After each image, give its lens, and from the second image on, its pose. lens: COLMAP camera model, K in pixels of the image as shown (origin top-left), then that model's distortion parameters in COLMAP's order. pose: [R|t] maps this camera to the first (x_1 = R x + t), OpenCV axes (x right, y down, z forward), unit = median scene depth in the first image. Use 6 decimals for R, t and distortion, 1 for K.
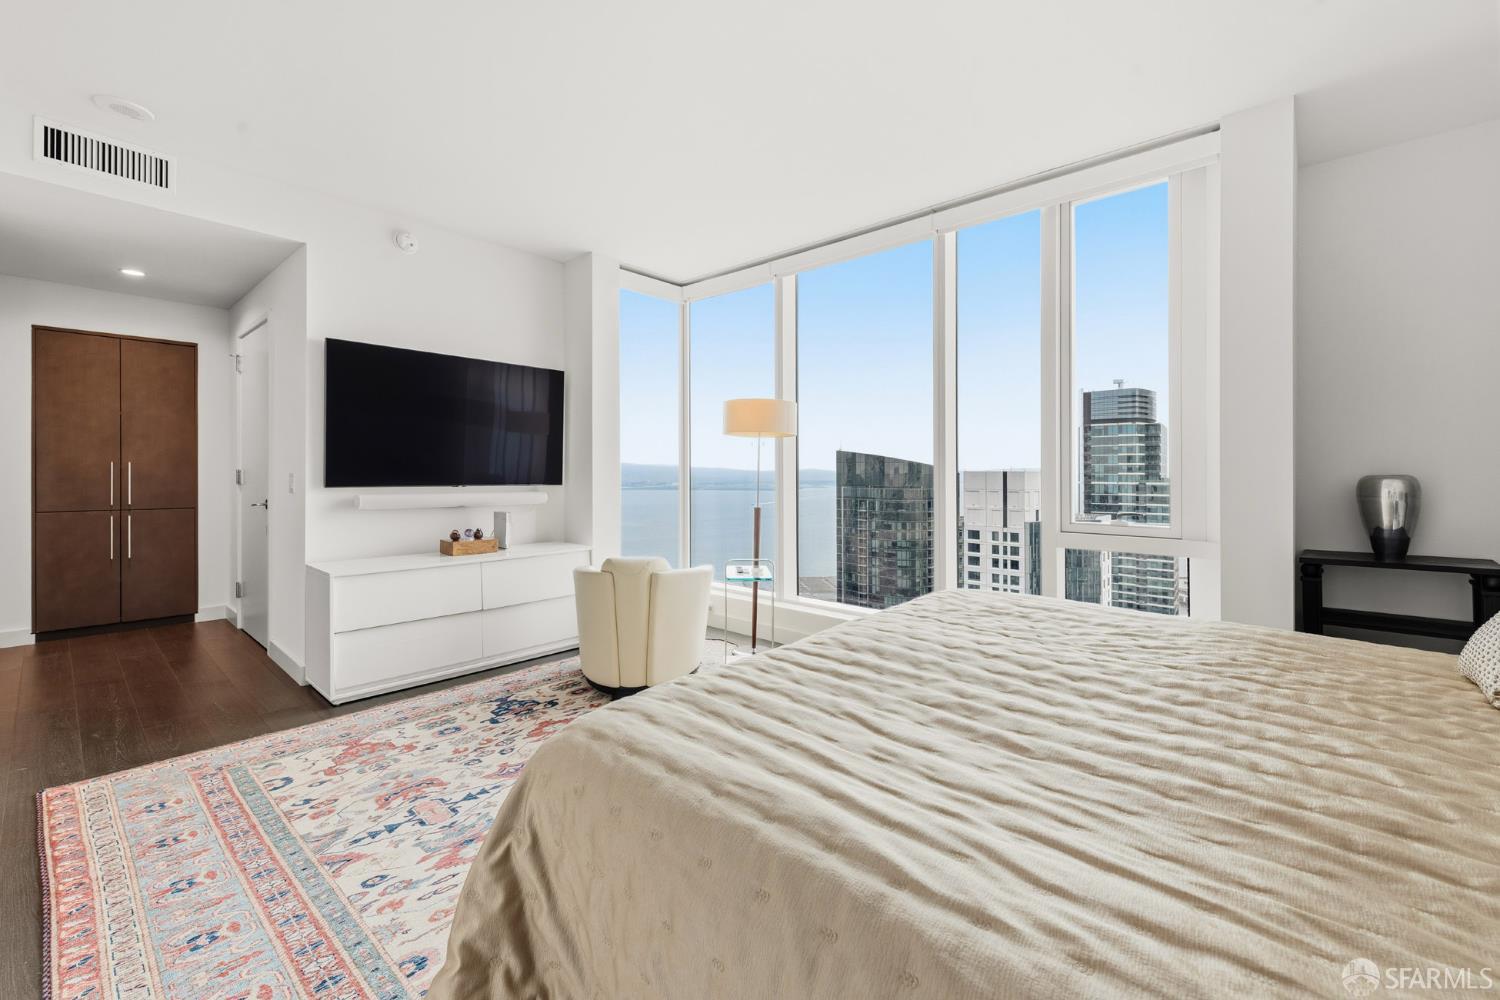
lens RADIAL K [[618.2, 0, 789.7], [0, 618.2, 468.7], [0, 0, 1]] dist [0.016996, -0.004813]
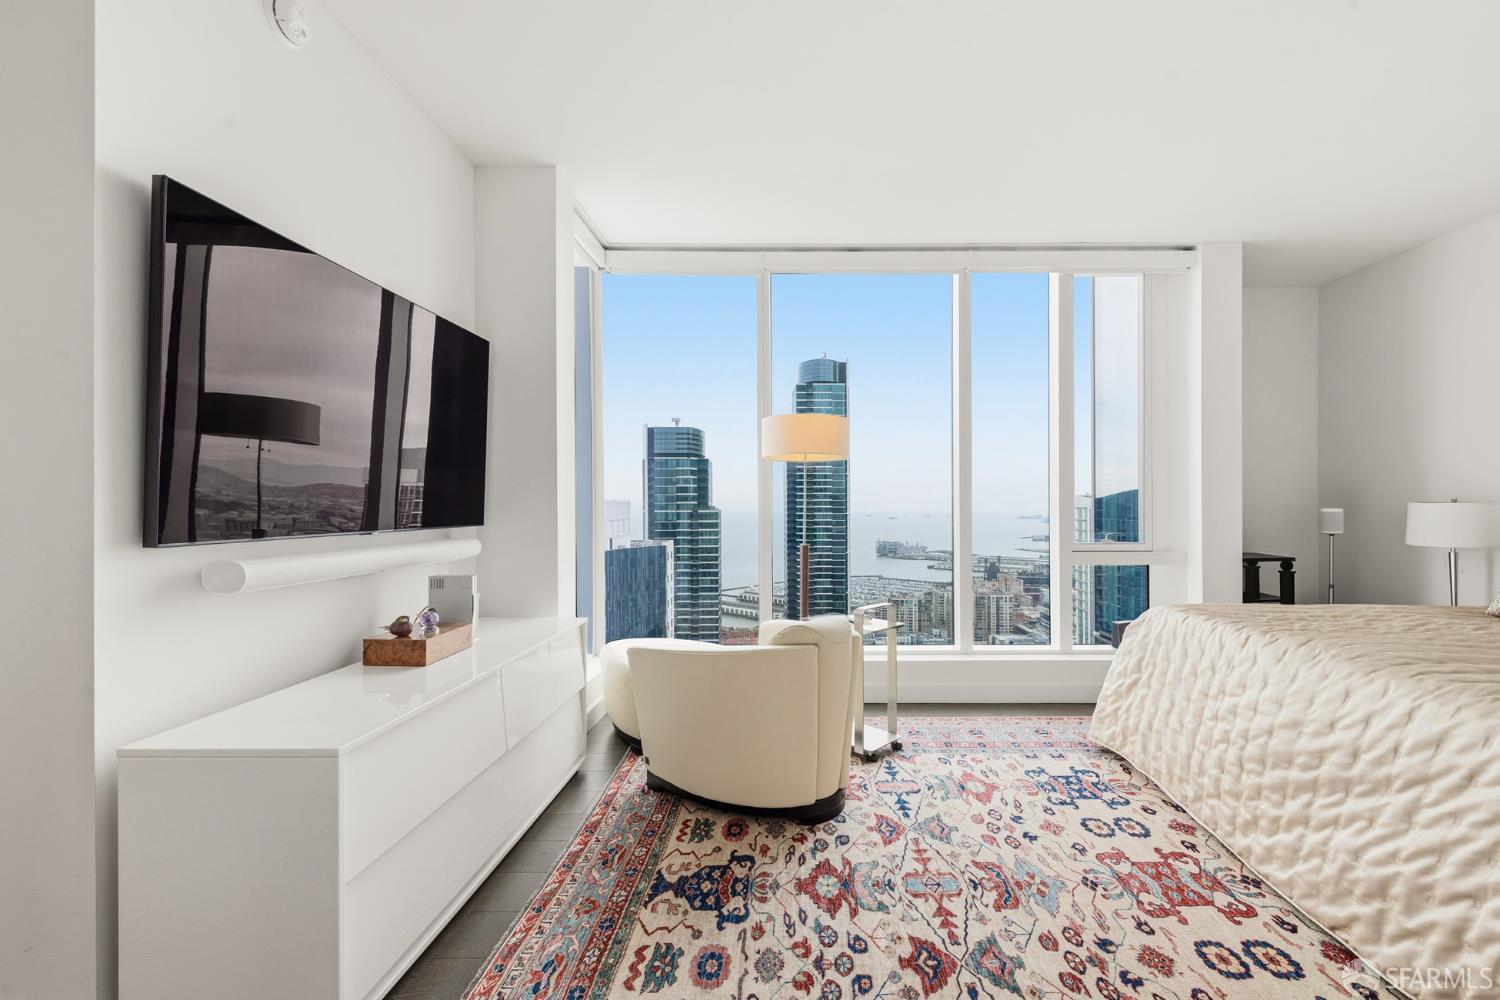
lens RADIAL K [[618.2, 0, 790.7], [0, 618.2, 502.5], [0, 0, 1]] dist [0.016996, -0.004813]
pose [[0.766806, -0.007656, 0.641833, -0.774601], [0.003788, 0.999965, 0.007402, -0.001146], [-0.641868, -0.003245, 0.766809, 0.477818]]
